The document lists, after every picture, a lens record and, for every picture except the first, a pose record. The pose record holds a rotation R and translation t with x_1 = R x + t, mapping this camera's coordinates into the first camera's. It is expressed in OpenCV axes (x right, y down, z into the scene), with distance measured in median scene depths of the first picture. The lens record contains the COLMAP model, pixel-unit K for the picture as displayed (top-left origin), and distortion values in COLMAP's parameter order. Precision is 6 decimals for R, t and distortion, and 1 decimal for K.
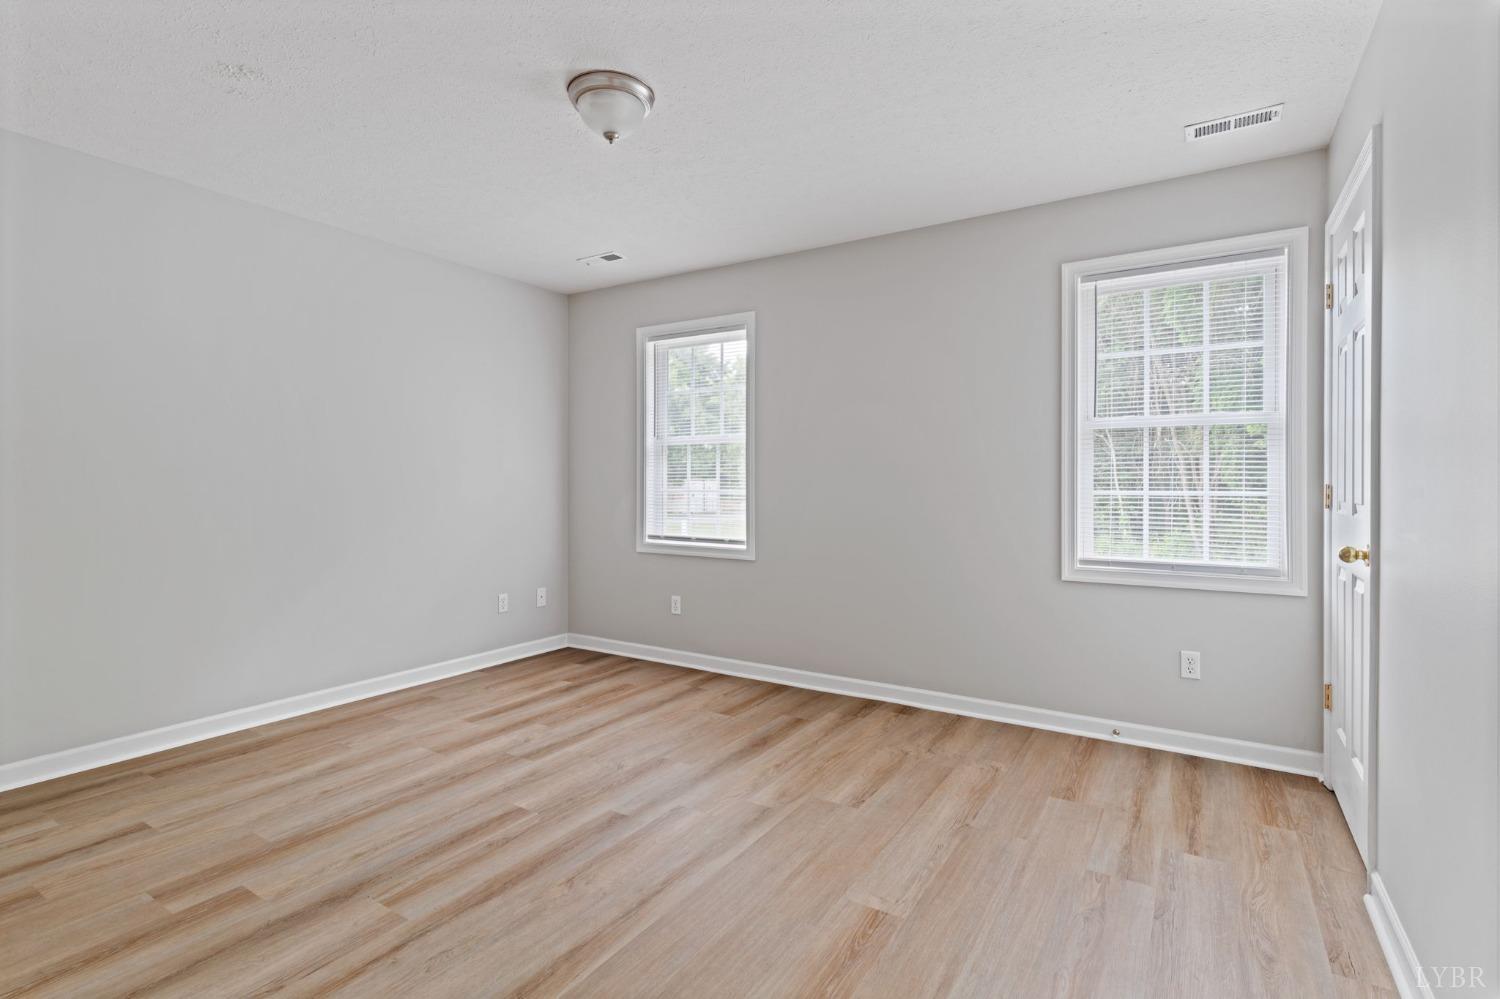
lens RADIAL K [[718.1, 0, 748.1], [0, 718.1, 483.3], [0, 0, 1]] dist [0.000229, 0.000276]
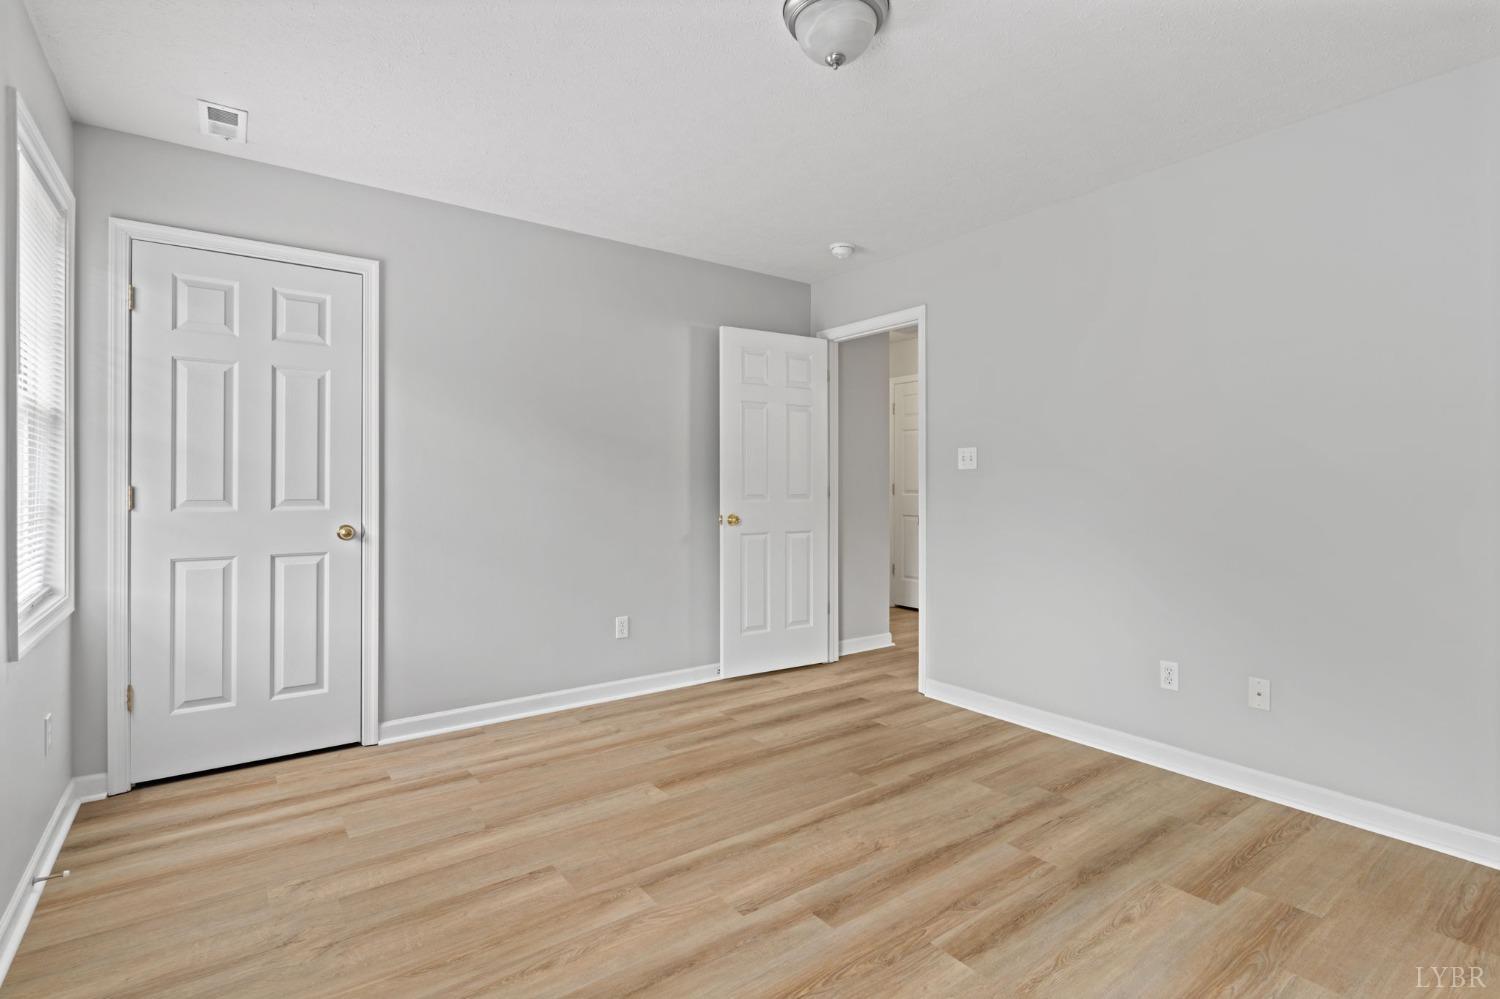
lens RADIAL K [[718.1, 0, 748.1], [0, 718.1, 483.3], [0, 0, 1]] dist [0.000229, 0.000276]
pose [[-0.932600, -0.002302, 0.360904, -0.424294], [-0.002156, 0.999997, 0.000806, -0.005048], [-0.360905, -0.000026, -0.932603, 1.942631]]
